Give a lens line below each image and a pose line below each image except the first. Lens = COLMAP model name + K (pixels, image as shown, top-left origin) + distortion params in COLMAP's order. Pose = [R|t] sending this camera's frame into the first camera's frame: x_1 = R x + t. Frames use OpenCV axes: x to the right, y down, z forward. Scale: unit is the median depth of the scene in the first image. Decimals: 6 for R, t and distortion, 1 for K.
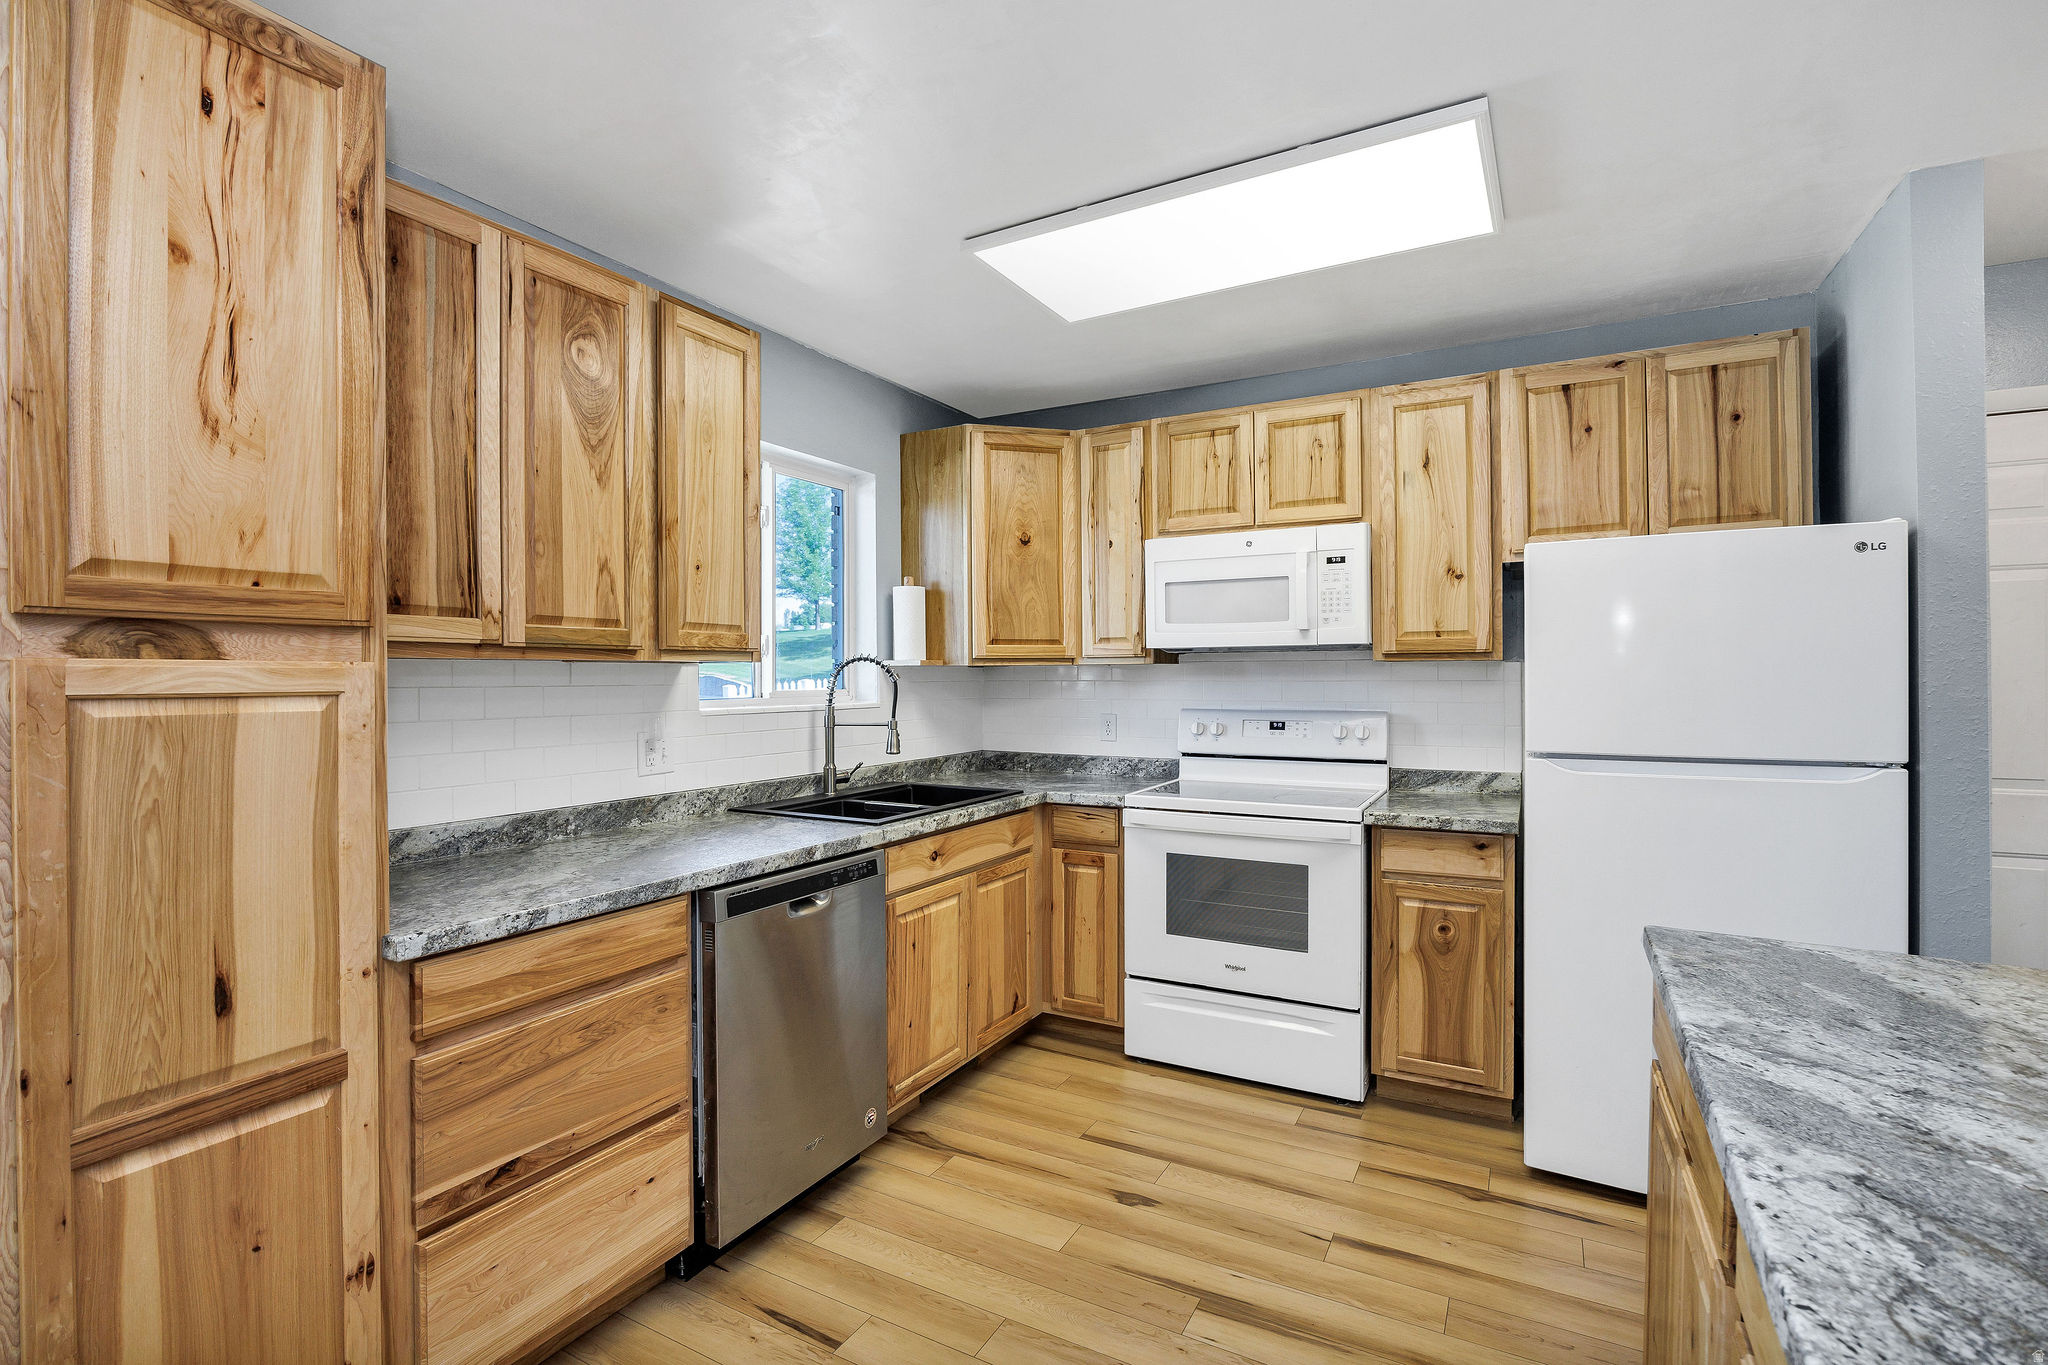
lens RADIAL K [[951.1, 0, 1023.9], [0, 951.1, 675.9], [0, 0, 1]] dist [-0.003932, -0.000644]
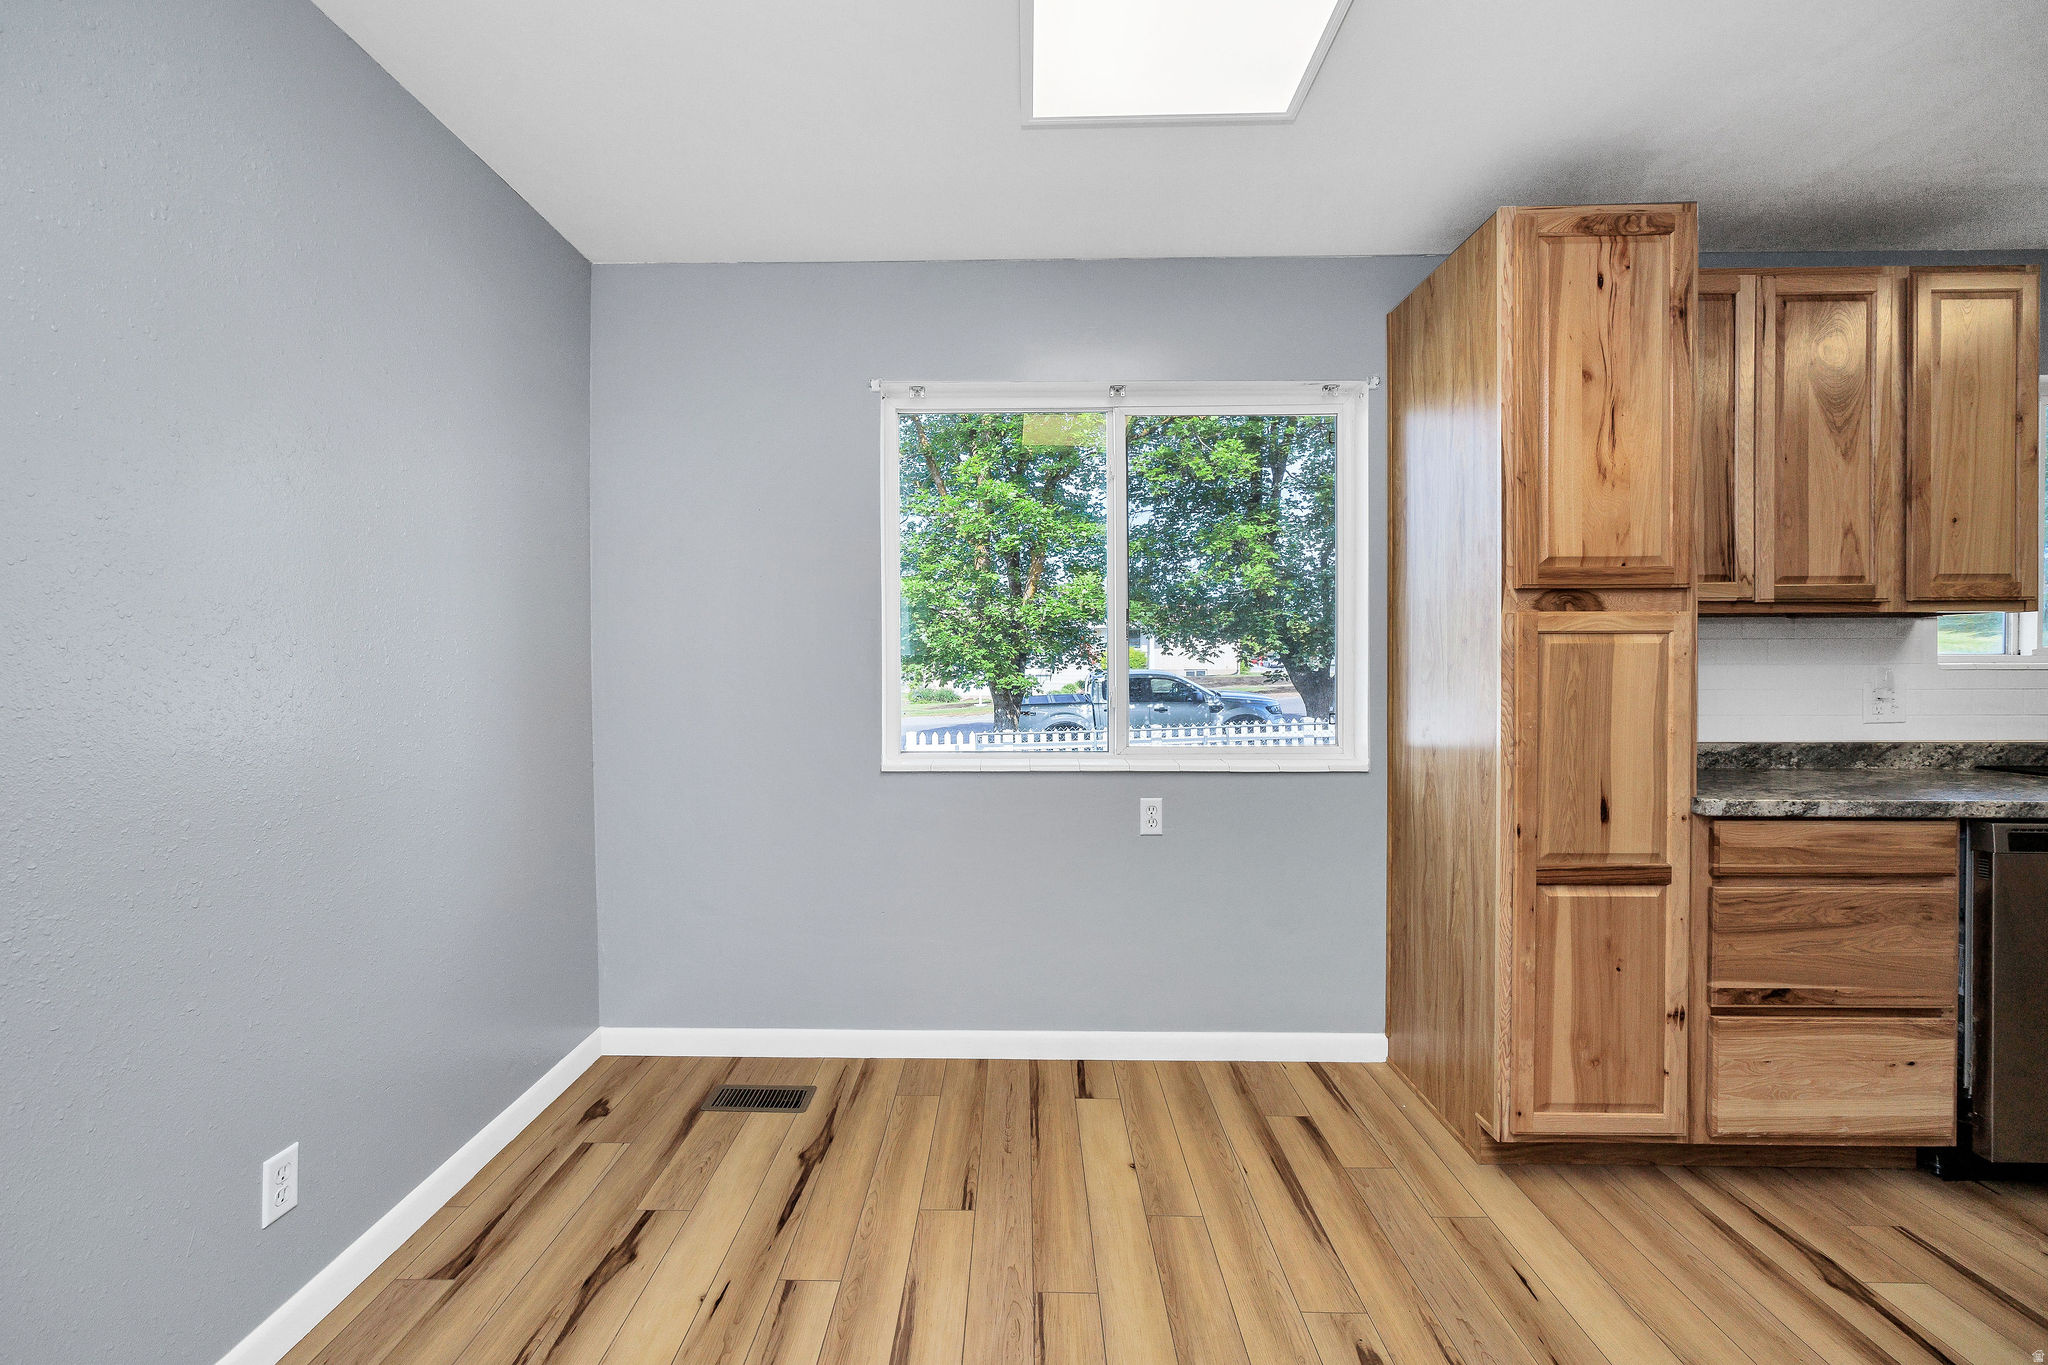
lens RADIAL K [[868.3, 0, 1021.2], [0, 868.3, 672.9], [0, 0, 1]] dist [0.006087, -0.001338]
pose [[0.474452, 0.013487, -0.880178, 0.020618], [0.001201, 0.999872, 0.015968, 0.058184], [0.880281, -0.008633, 0.474375, -0.565683]]
